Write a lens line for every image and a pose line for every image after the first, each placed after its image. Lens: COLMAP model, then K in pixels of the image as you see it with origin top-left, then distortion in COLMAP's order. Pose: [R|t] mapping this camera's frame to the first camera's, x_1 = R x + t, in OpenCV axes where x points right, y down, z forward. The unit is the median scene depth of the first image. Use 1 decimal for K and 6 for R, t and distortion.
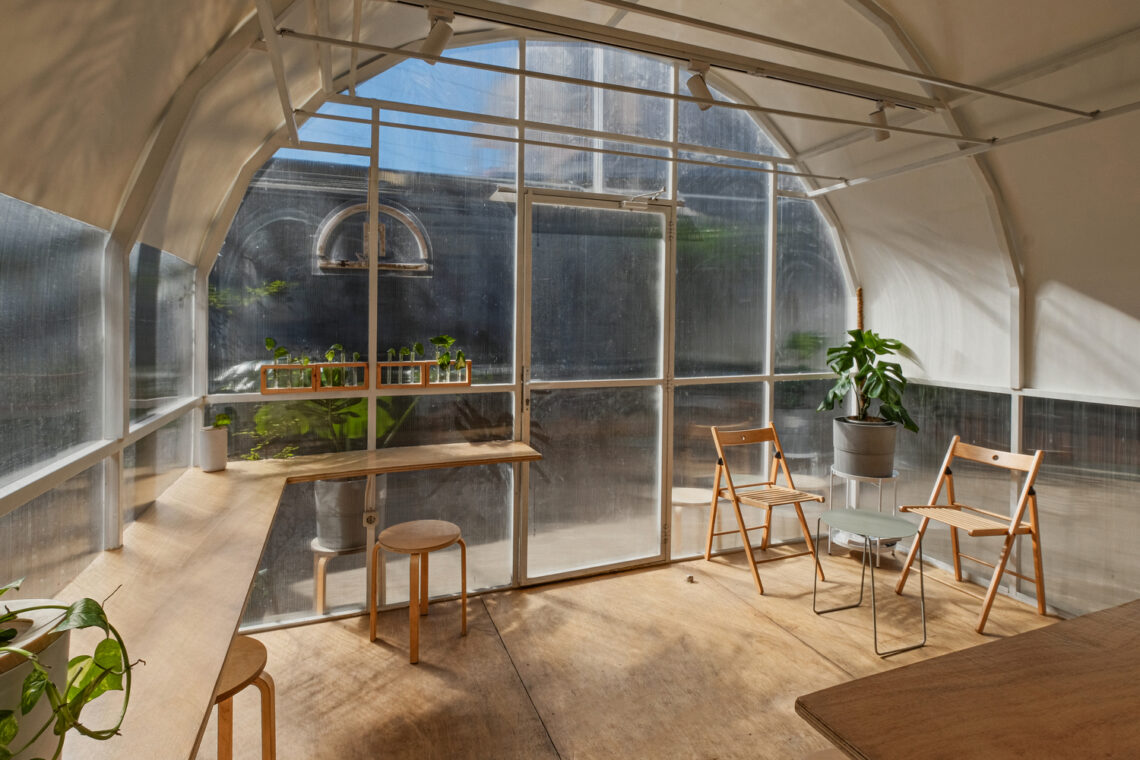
lens RADIAL K [[571.7, 0, 549.5], [0, 571.7, 346.3], [0, 0, 1]] dist [0.000190, 0.000294]
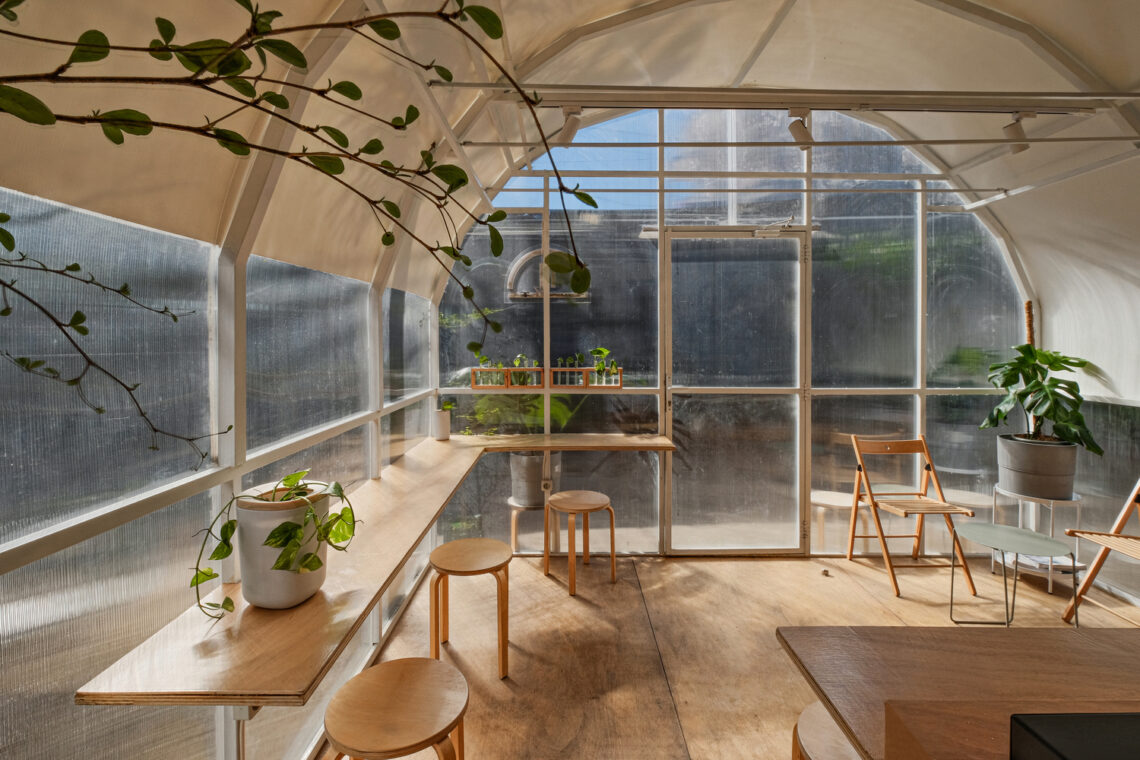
lens RADIAL K [[512.5, 0, 567.7], [0, 512.5, 374.3], [0, 0, 1]] dist [-0.002810, -0.000277]
pose [[0.936071, 0.022786, -0.351074, 0.133732], [-0.011646, 0.999360, 0.033811, 0.001407], [0.351620, -0.027561, 0.935737, -0.085892]]
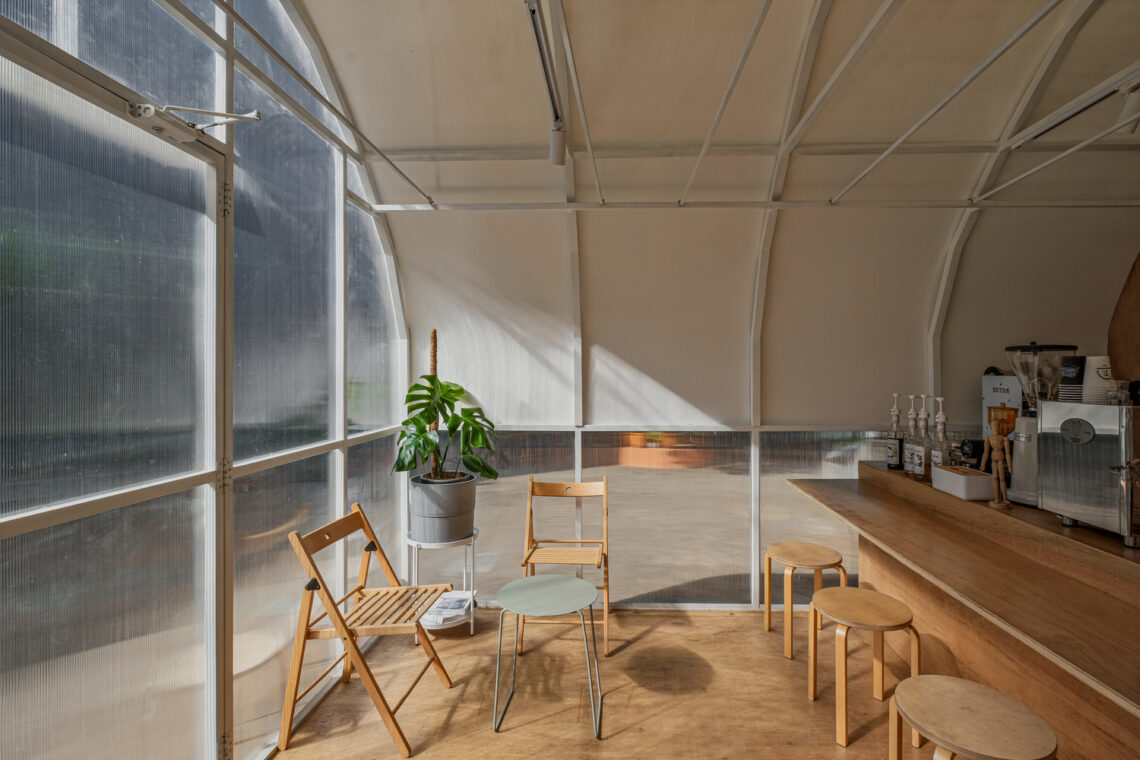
lens RADIAL K [[537.3, 0, 609.8], [0, 537.3, 372.5], [0, 0, 1]] dist [0.000328, -0.000048]
pose [[0.372306, -0.003690, 0.928103, -0.140885], [0.041750, 0.999046, -0.012776, -0.014444], [-0.927170, 0.043505, 0.372105, 0.492129]]
